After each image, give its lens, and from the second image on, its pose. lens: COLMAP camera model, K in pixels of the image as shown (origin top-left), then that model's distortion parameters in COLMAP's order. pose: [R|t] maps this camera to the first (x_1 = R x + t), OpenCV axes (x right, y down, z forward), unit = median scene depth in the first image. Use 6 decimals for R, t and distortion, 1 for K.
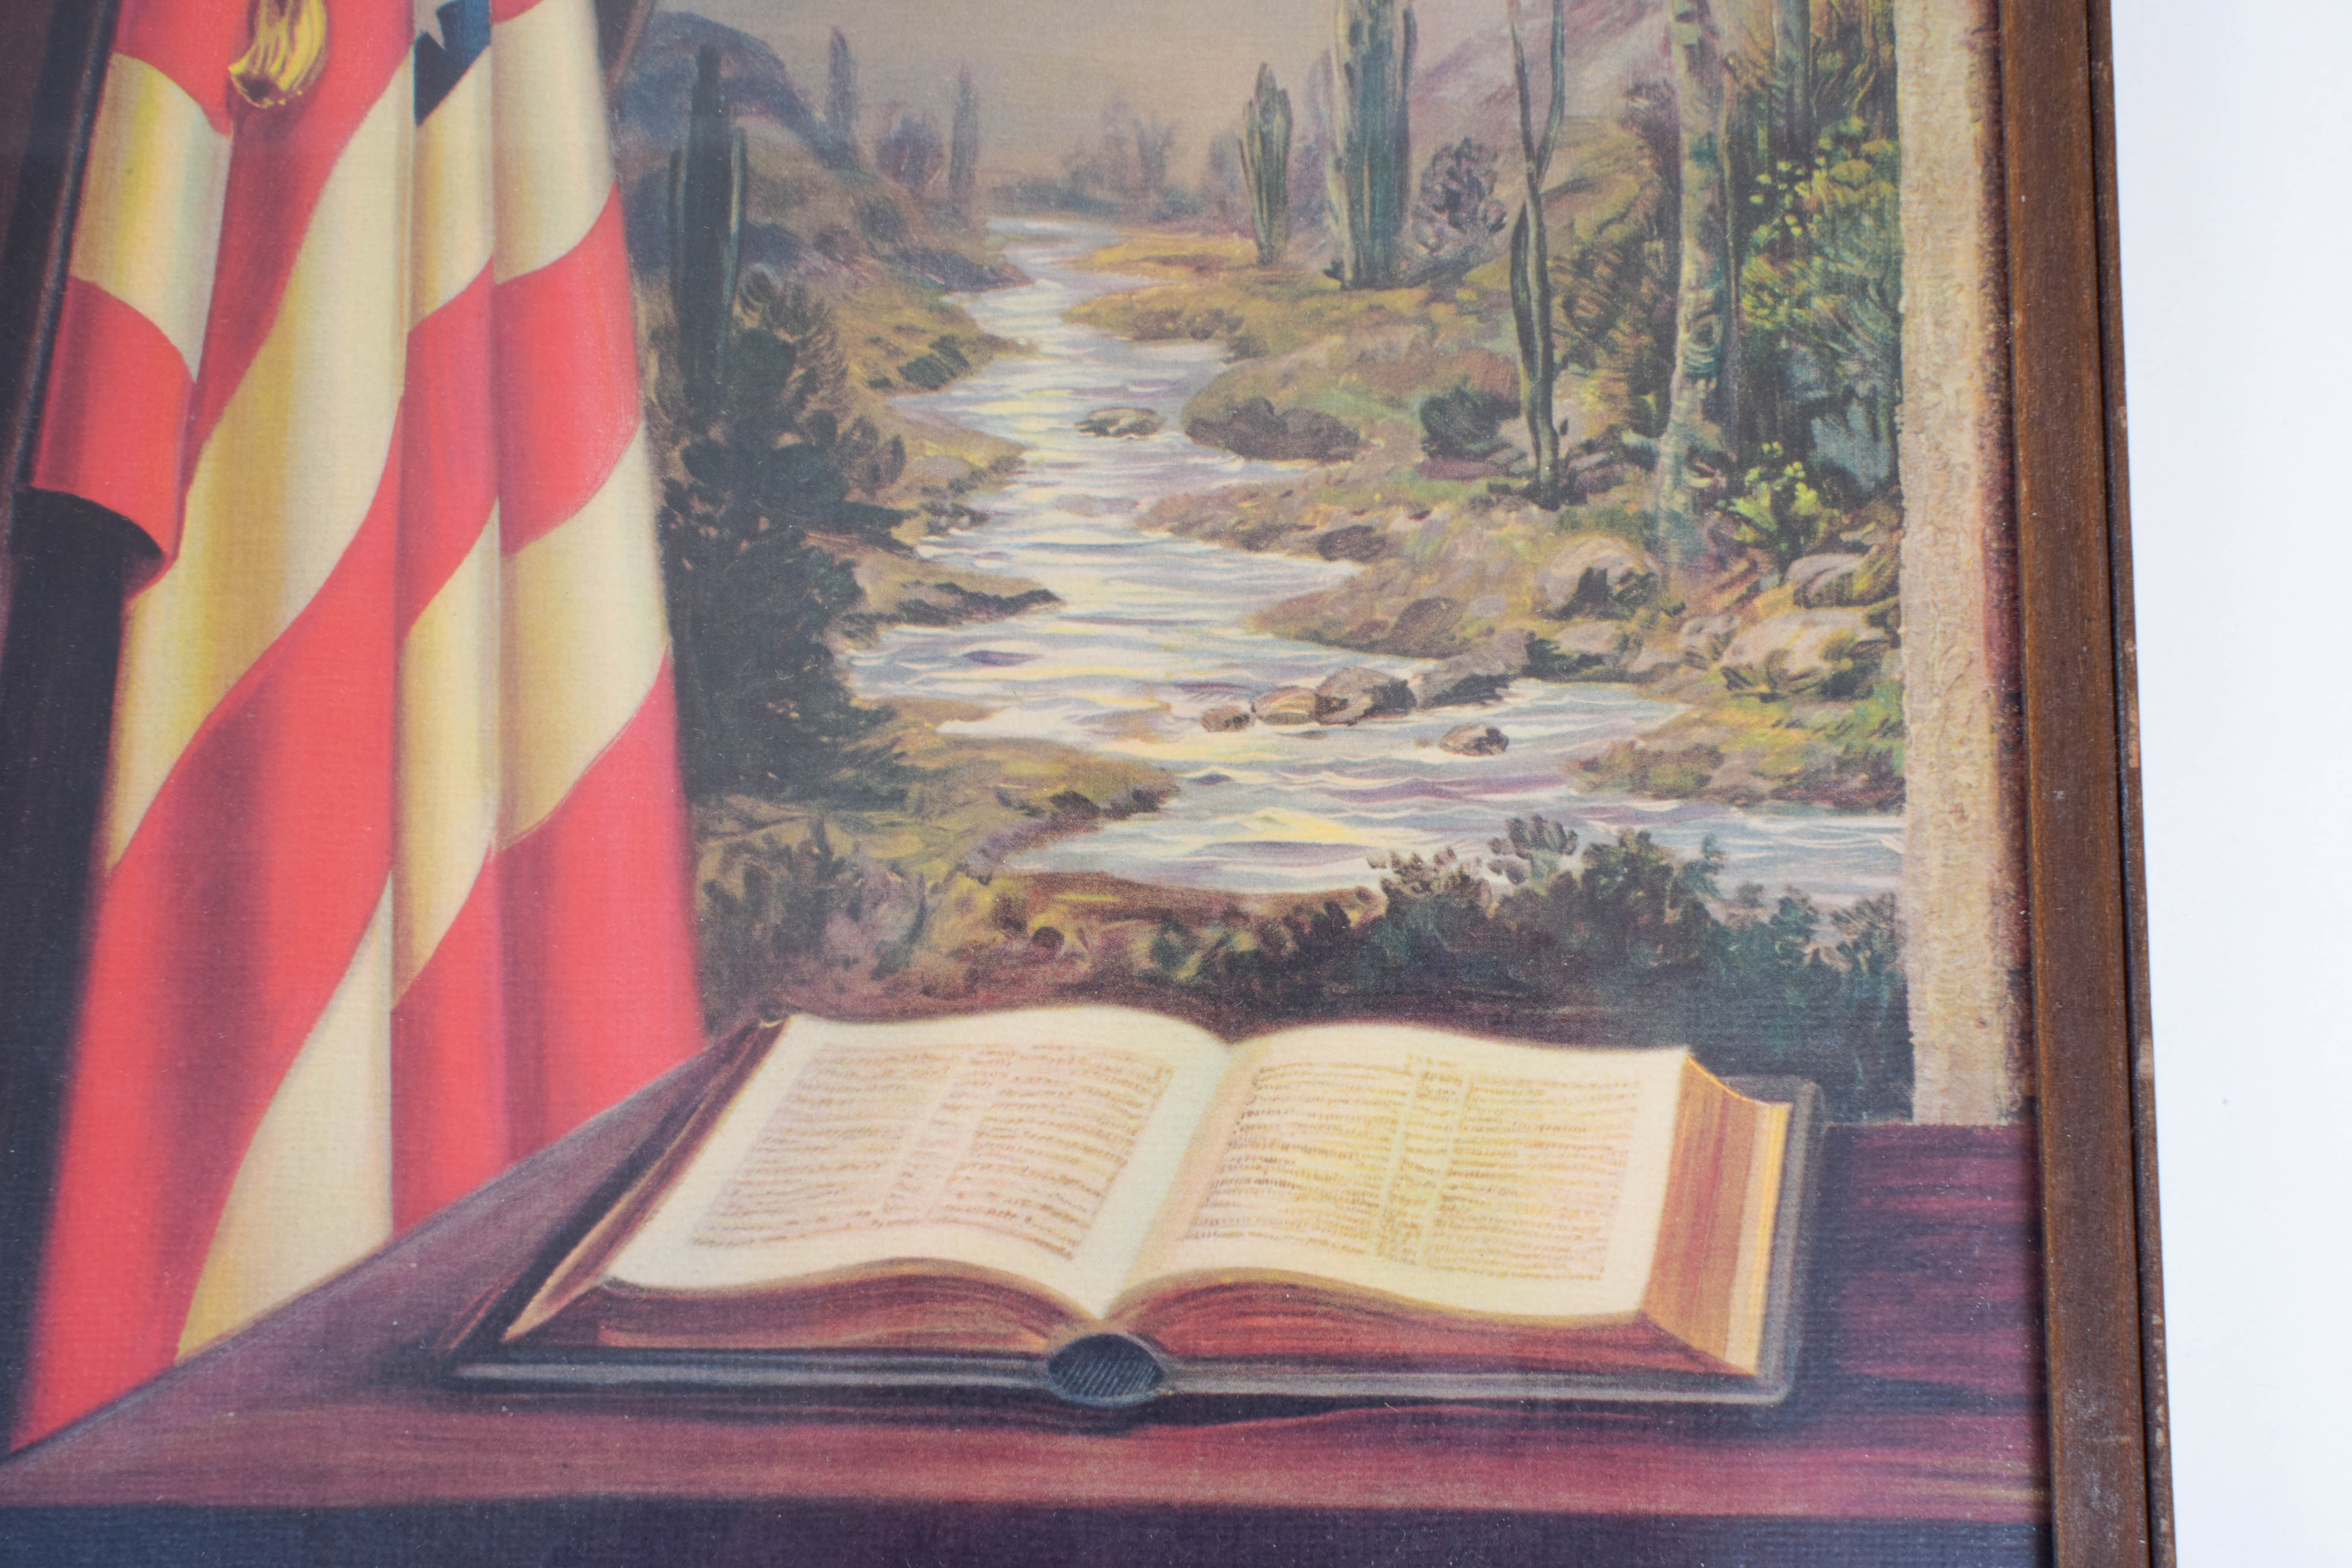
lens RADIAL K [[2339.5, 0, 1175.7], [0, 2339.5, 775.1], [0, 0, 1]] dist [0.012823, 0.000000]
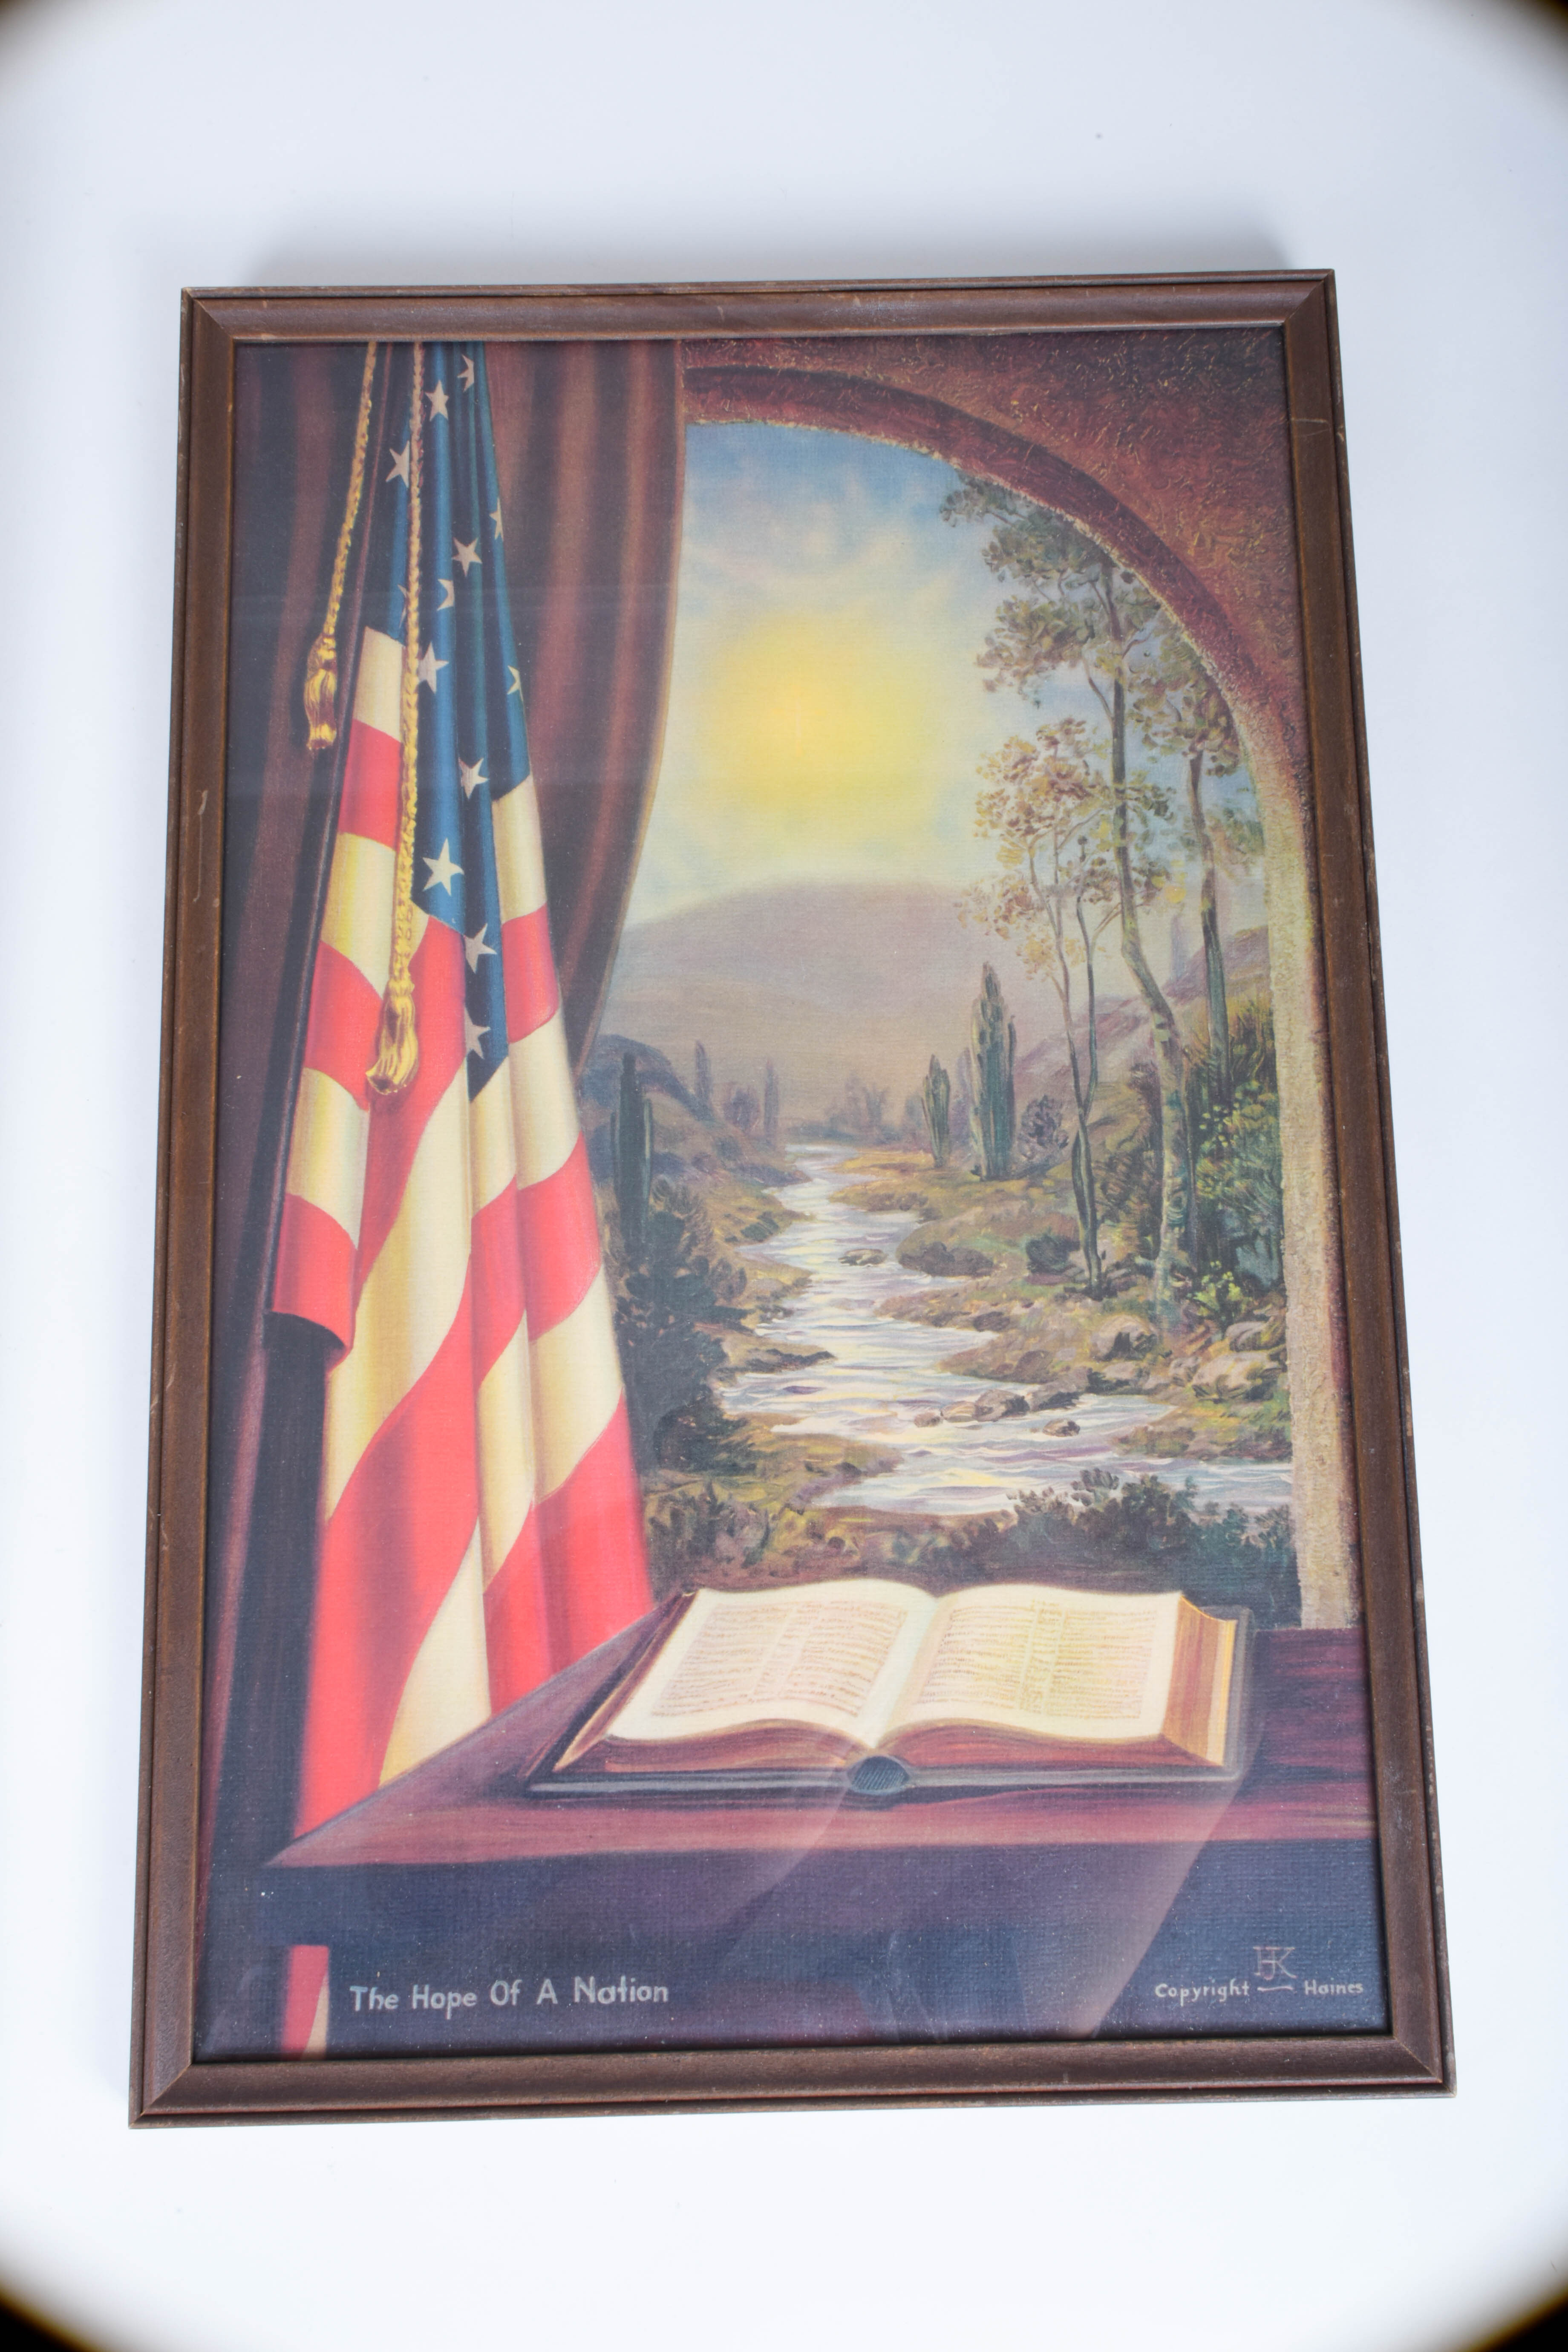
lens RADIAL K [[2339.5, 0, 776.4], [0, 2339.5, 1166.7], [0, 0, 1]] dist [0.012823, 0.000000]
pose [[0.999354, -0.028068, 0.022463, -0.136069], [0.029004, 0.998675, -0.042505, -0.151392], [-0.021240, 0.043129, 0.998844, -0.869379]]
